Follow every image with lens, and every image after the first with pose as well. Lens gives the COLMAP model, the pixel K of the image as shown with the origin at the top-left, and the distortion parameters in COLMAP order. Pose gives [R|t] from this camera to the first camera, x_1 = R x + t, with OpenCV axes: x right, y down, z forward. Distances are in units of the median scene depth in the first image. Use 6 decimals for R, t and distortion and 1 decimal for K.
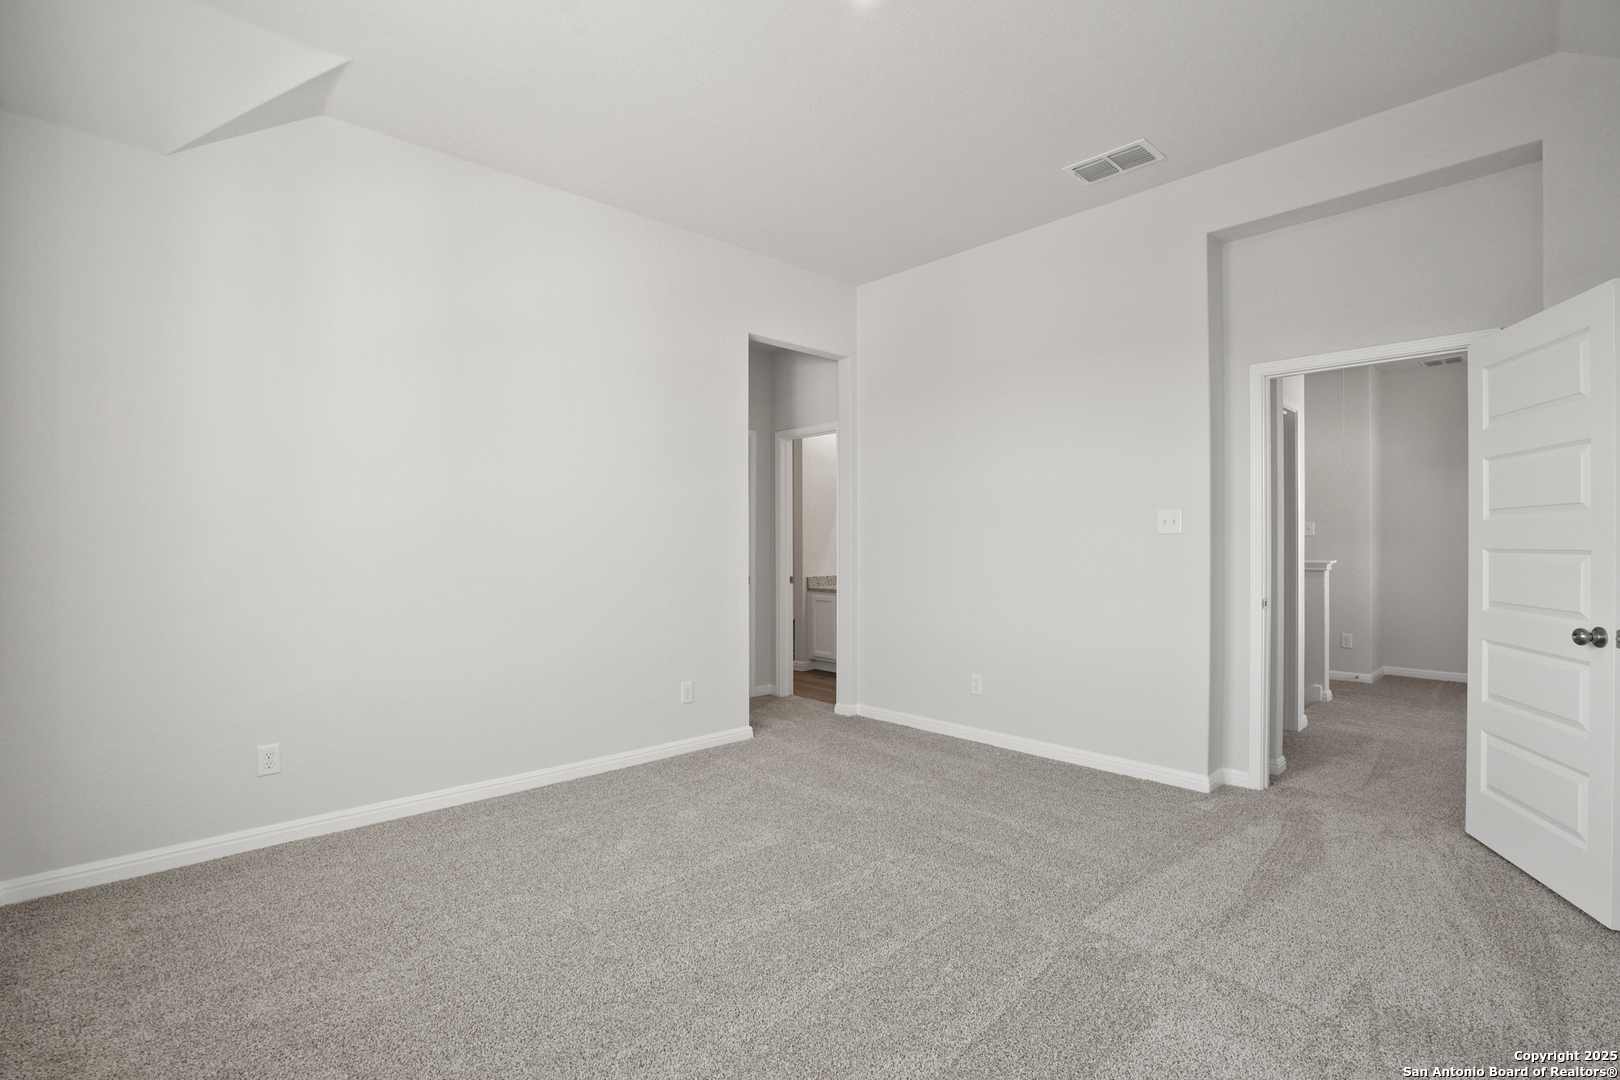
lens RADIAL K [[757.0, 0, 790.2], [0, 757.0, 545.7], [0, 0, 1]] dist [-0.057322, 0.022950]
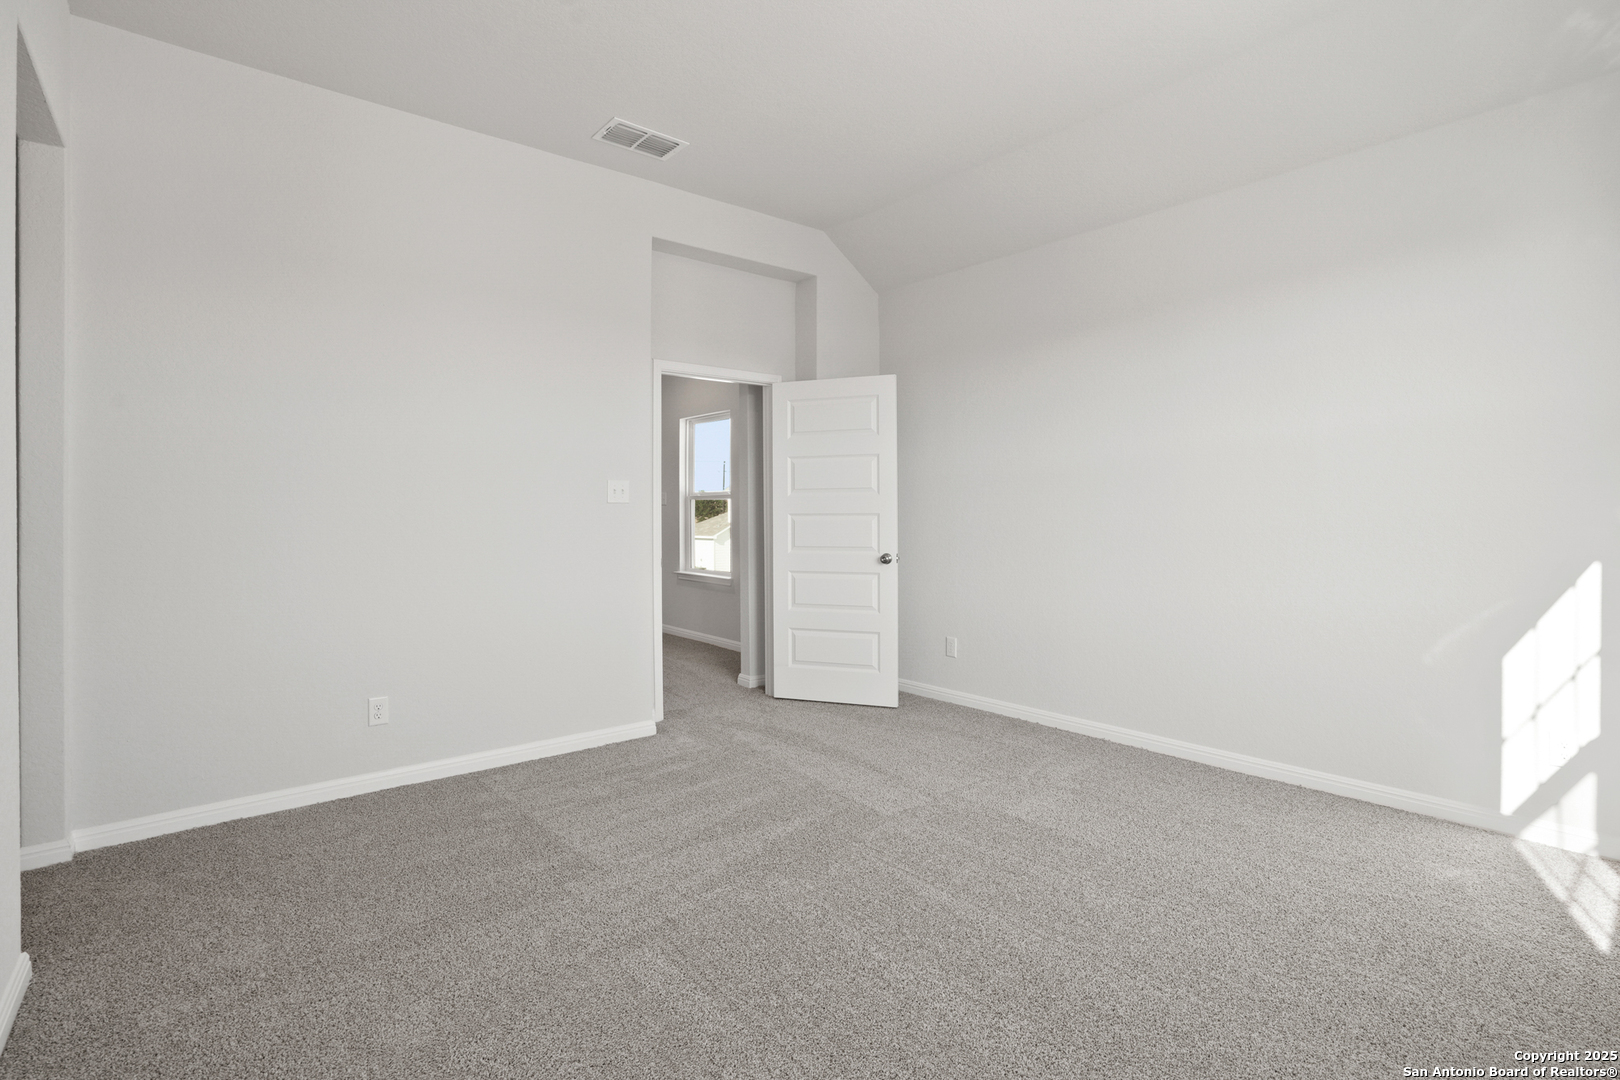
lens RADIAL K [[786.2, 0, 811.3], [0, 786.2, 506.7], [0, 0, 1]] dist [-0.000834, -0.000106]
pose [[0.048805, 0.010047, 0.998758, -0.619813], [0.014203, 0.999841, -0.010752, 0.005620], [-0.998707, 0.014710, 0.048654, 0.704423]]
